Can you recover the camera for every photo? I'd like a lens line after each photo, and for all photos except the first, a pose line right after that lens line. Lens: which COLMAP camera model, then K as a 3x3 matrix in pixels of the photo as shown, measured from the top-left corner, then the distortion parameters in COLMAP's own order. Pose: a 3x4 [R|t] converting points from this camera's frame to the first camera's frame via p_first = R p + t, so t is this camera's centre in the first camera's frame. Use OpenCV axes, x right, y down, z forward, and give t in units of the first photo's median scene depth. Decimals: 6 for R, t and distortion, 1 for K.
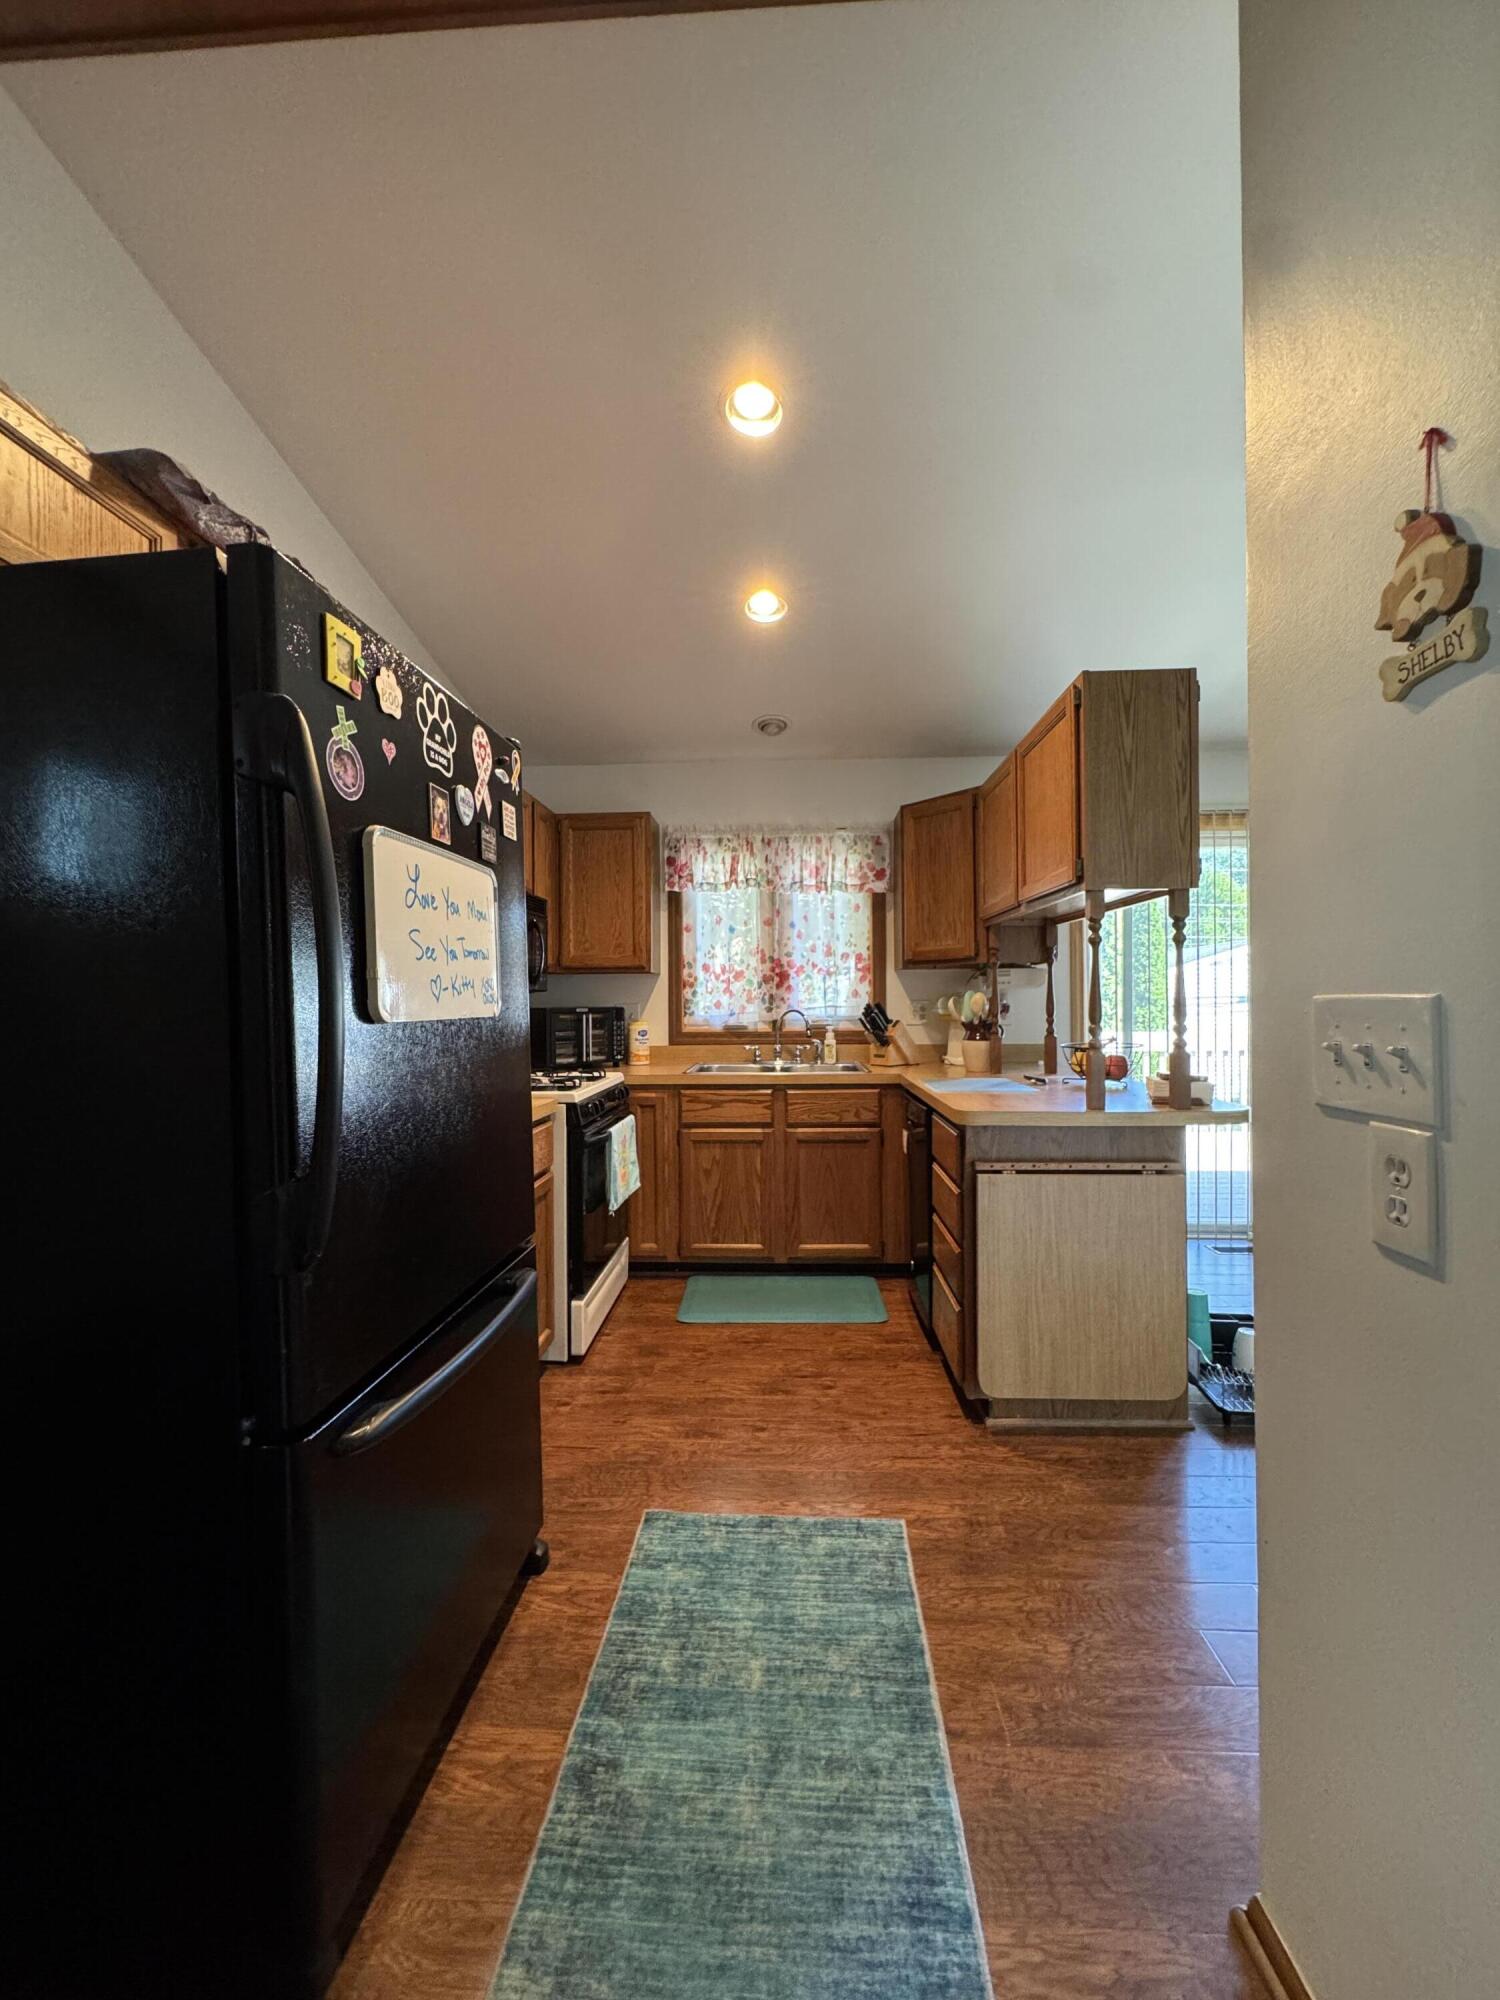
lens RADIAL K [[801.9, 0, 753.1], [0, 801.9, 983.5], [0, 0, 1]] dist [-0.011276, 0.000739]
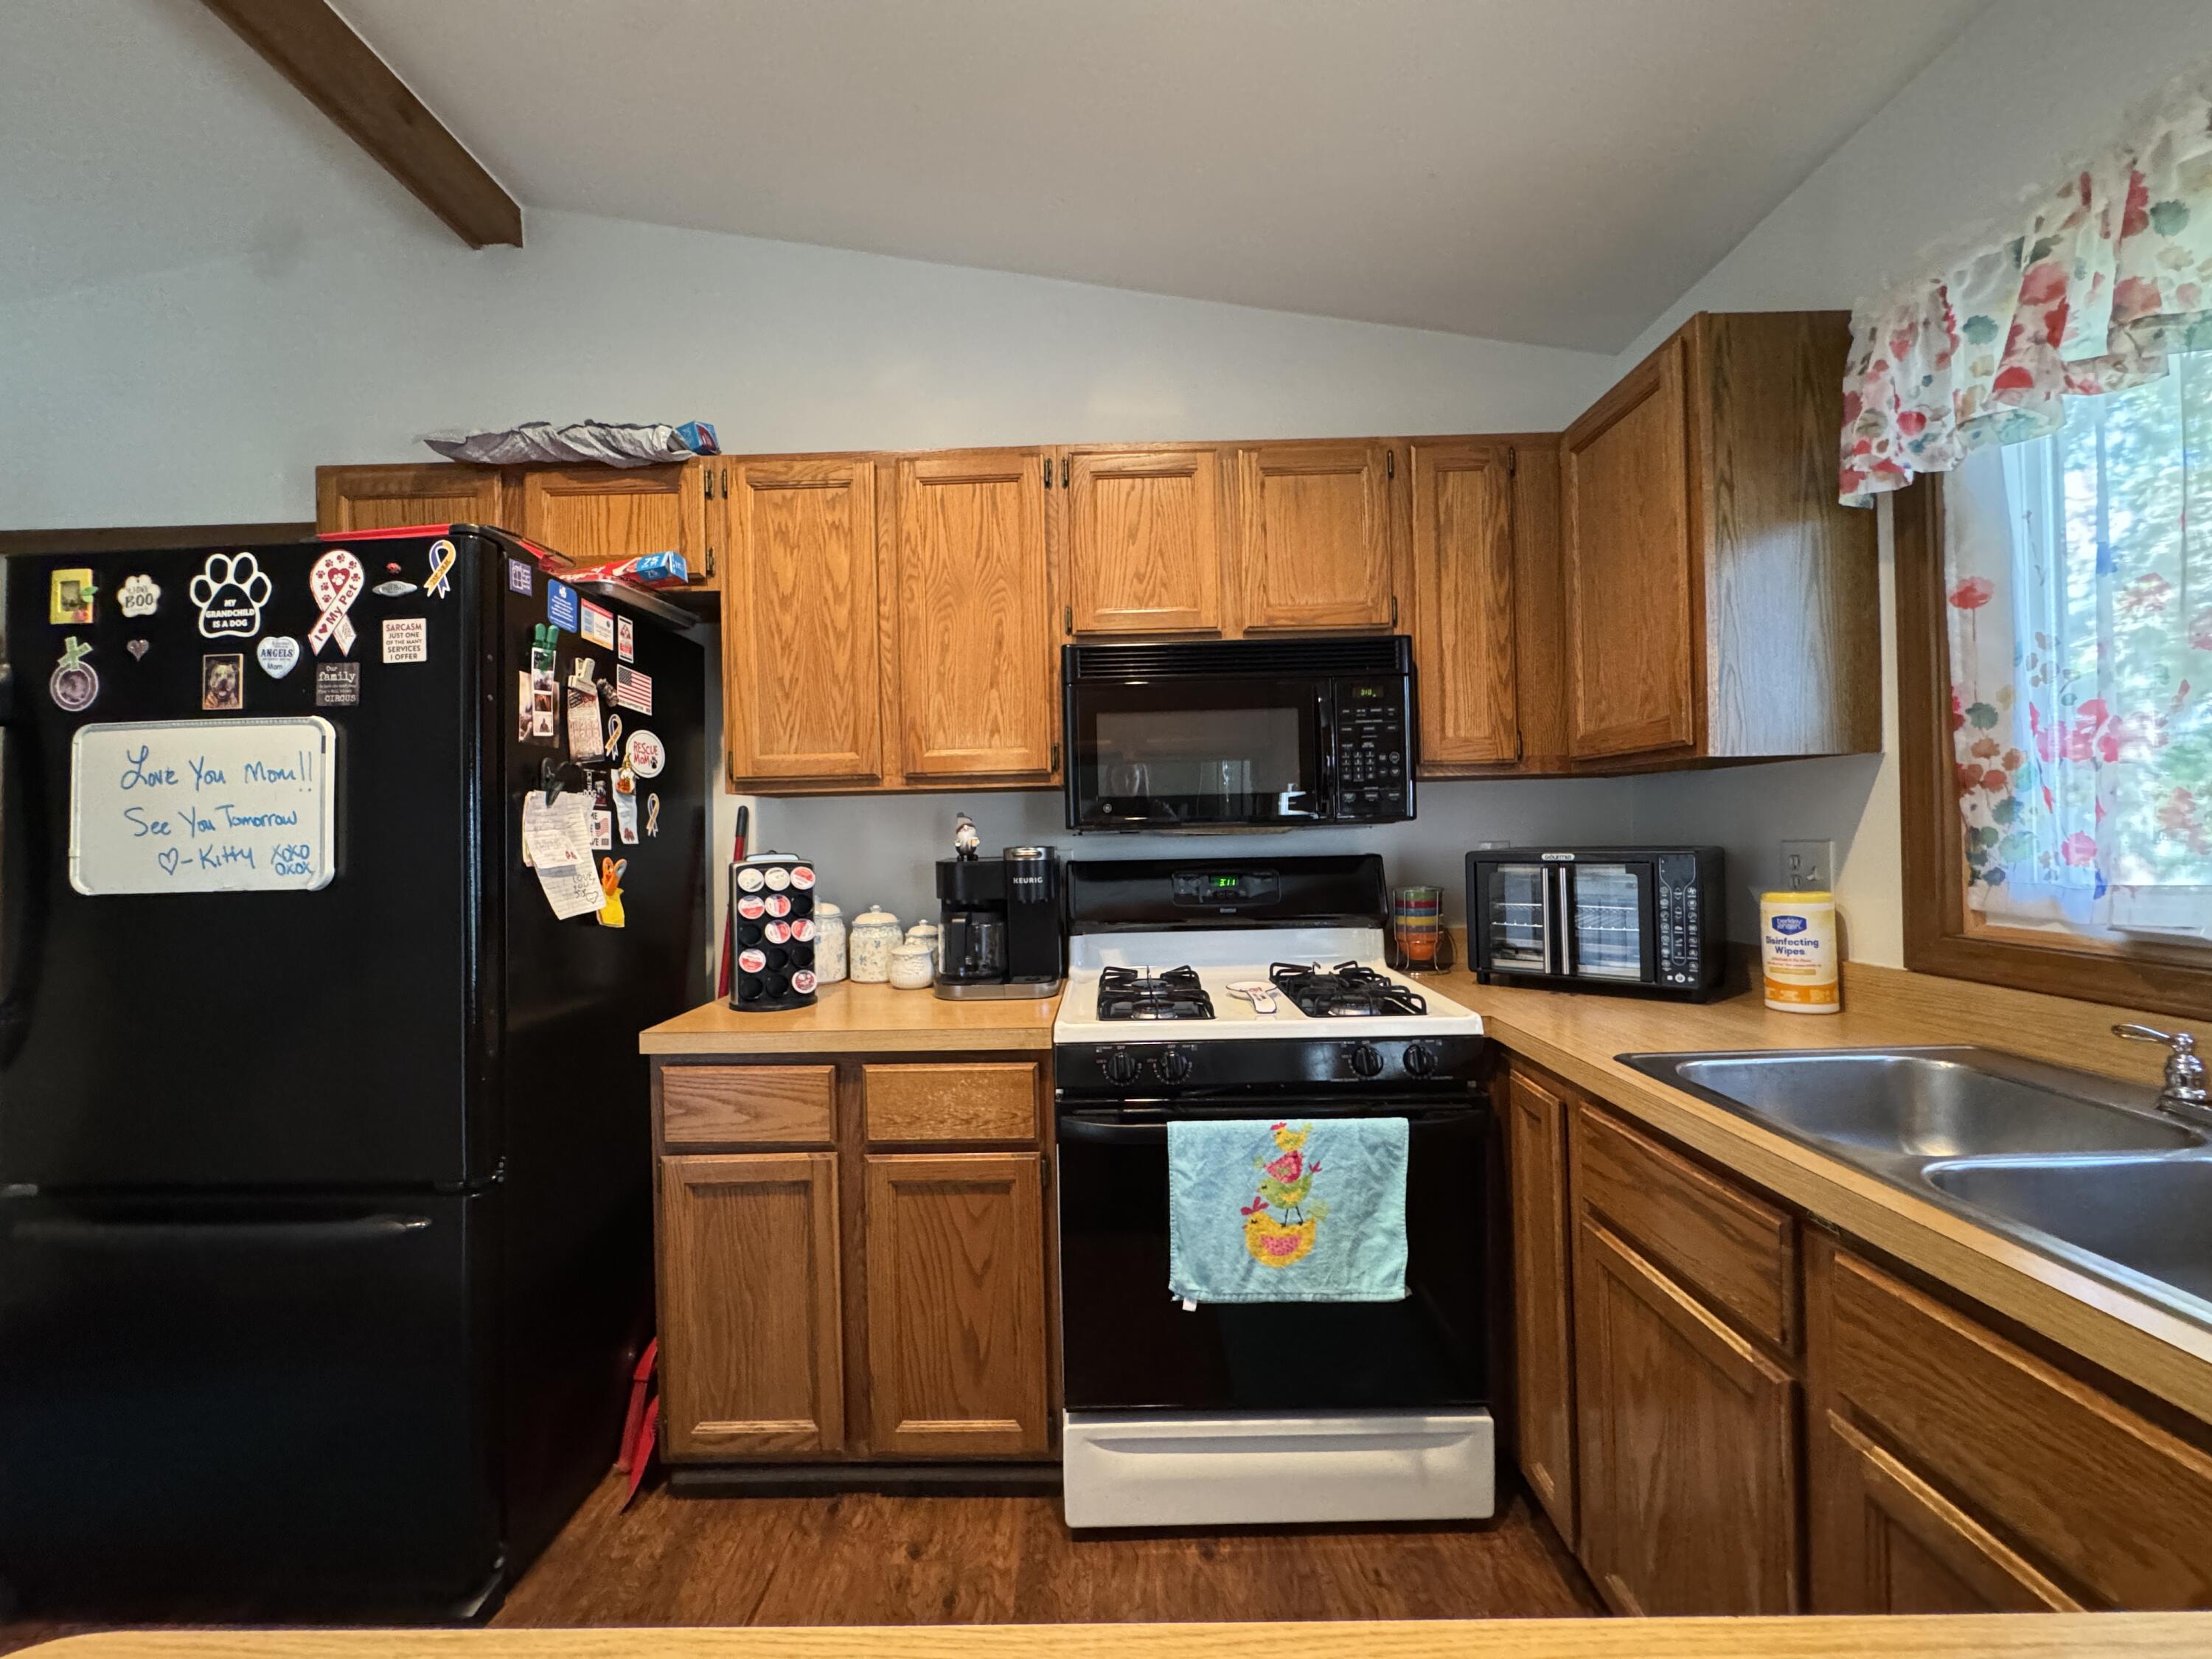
lens RADIAL K [[886.9, 0, 1099.1], [0, 886.9, 823.3], [0, 0, 1]] dist [-0.011276, 0.000739]
pose [[0.045185, -0.002448, -0.998976, 0.331722], [0.043986, 0.999032, -0.000459, 0.004427], [0.998010, -0.043920, 0.045249, 0.916627]]
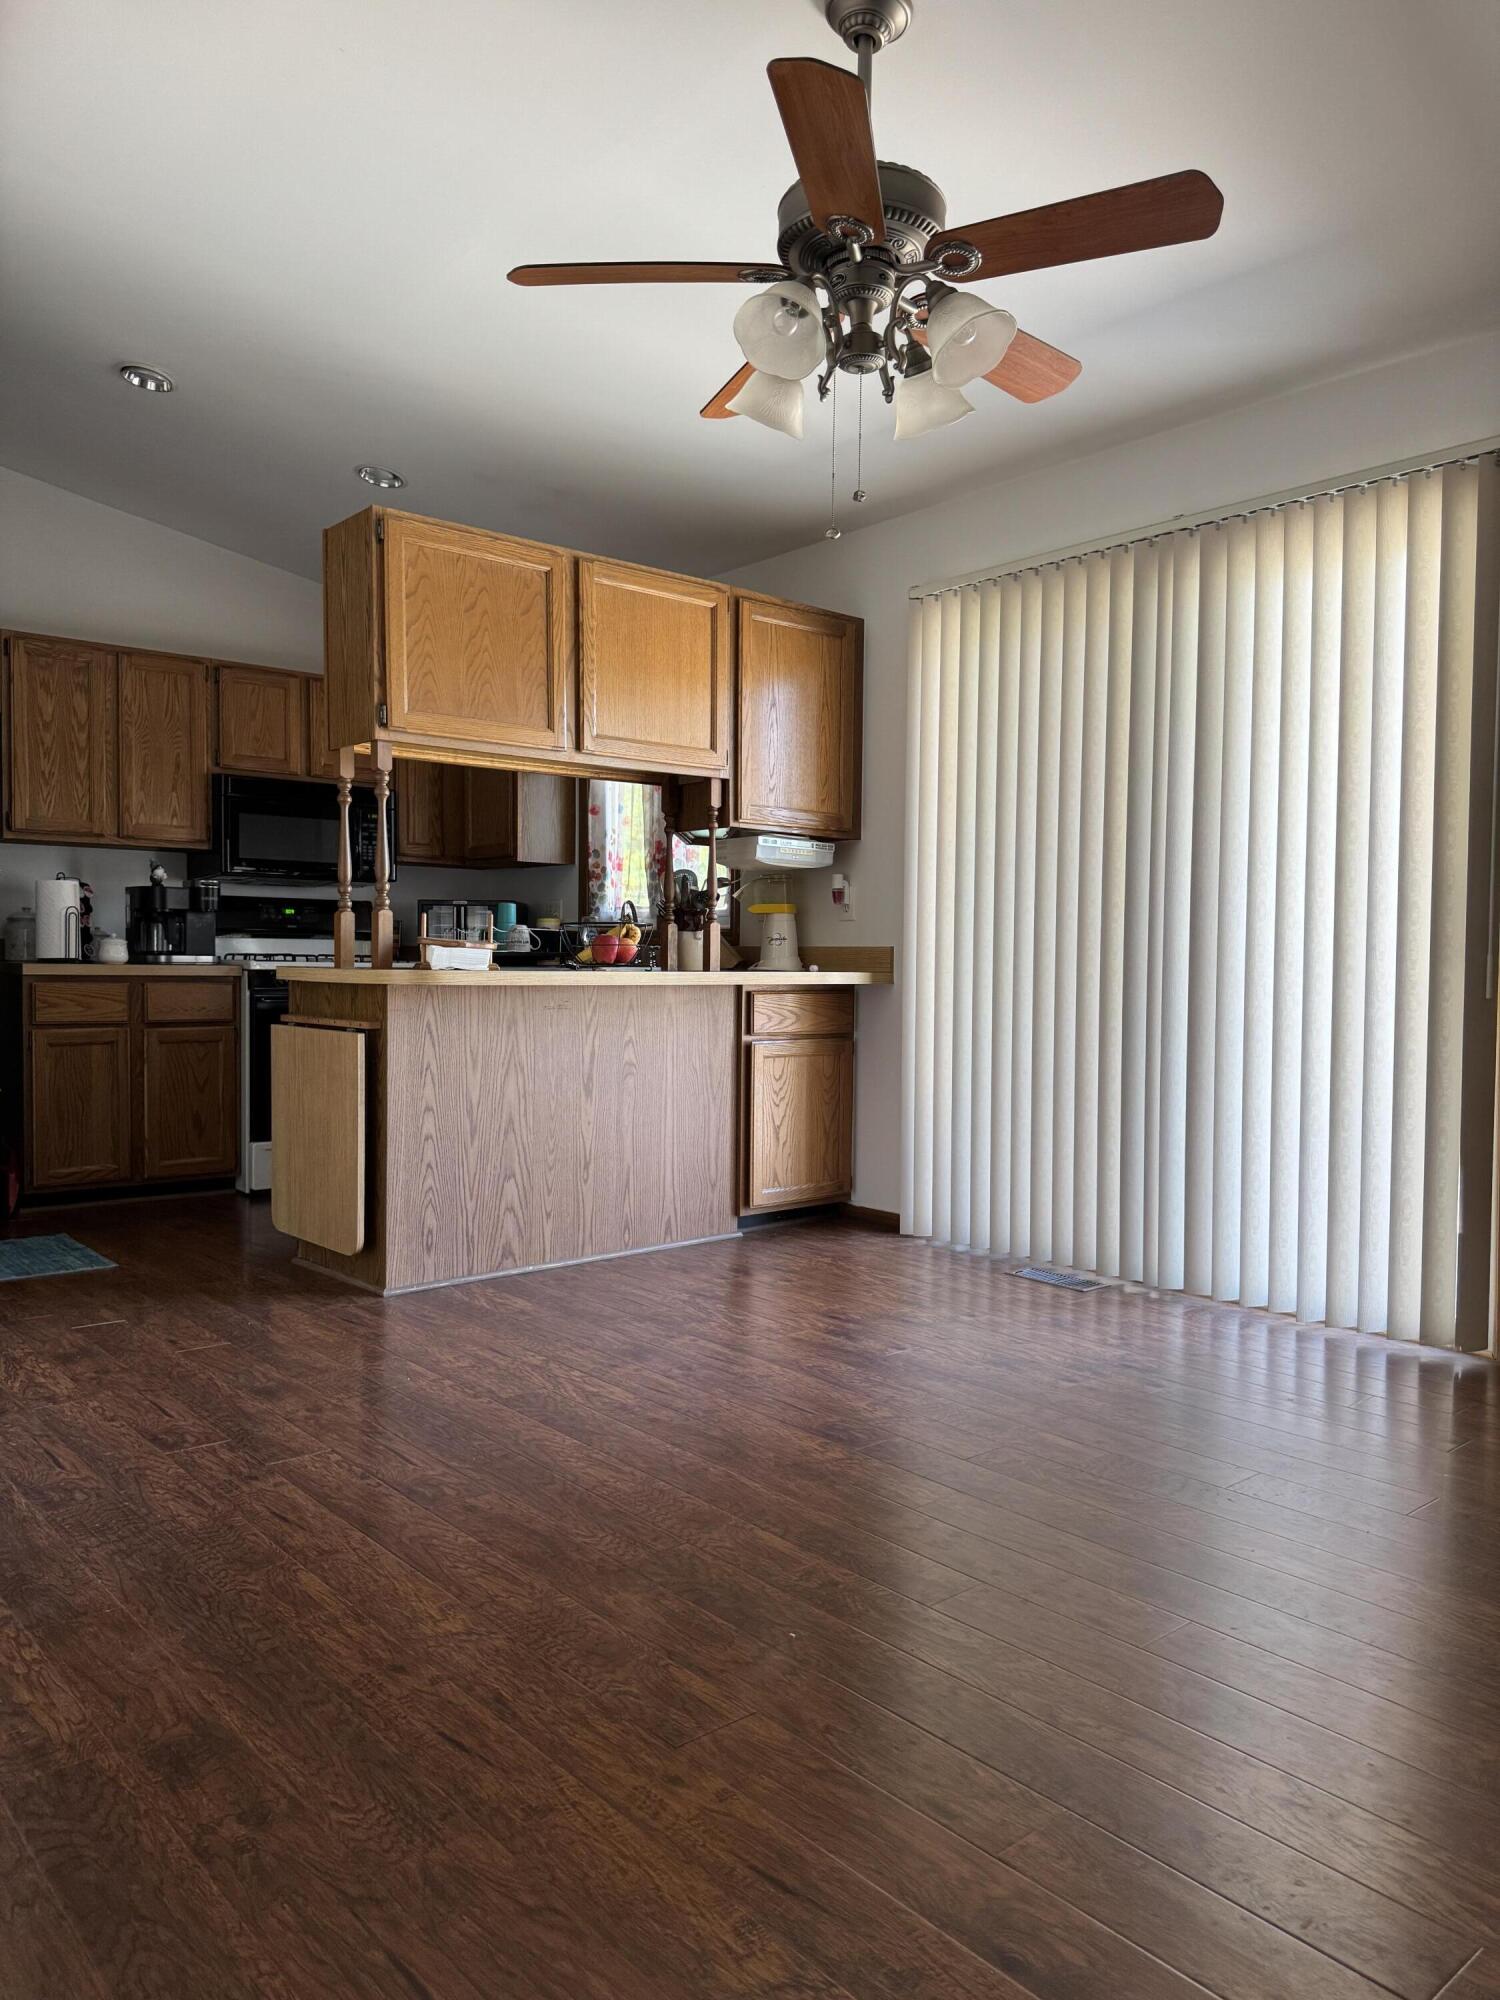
lens RADIAL K [[1402.1, 0, 780.5], [0, 1402.1, 1027.3], [0, 0, 1]] dist [0.036336, -0.051936]
pose [[0.706097, 0.052302, -0.706181, 1.629850], [-0.002394, 0.997439, 0.071480, 0.079371], [0.708111, -0.048781, 0.704414, 0.072554]]
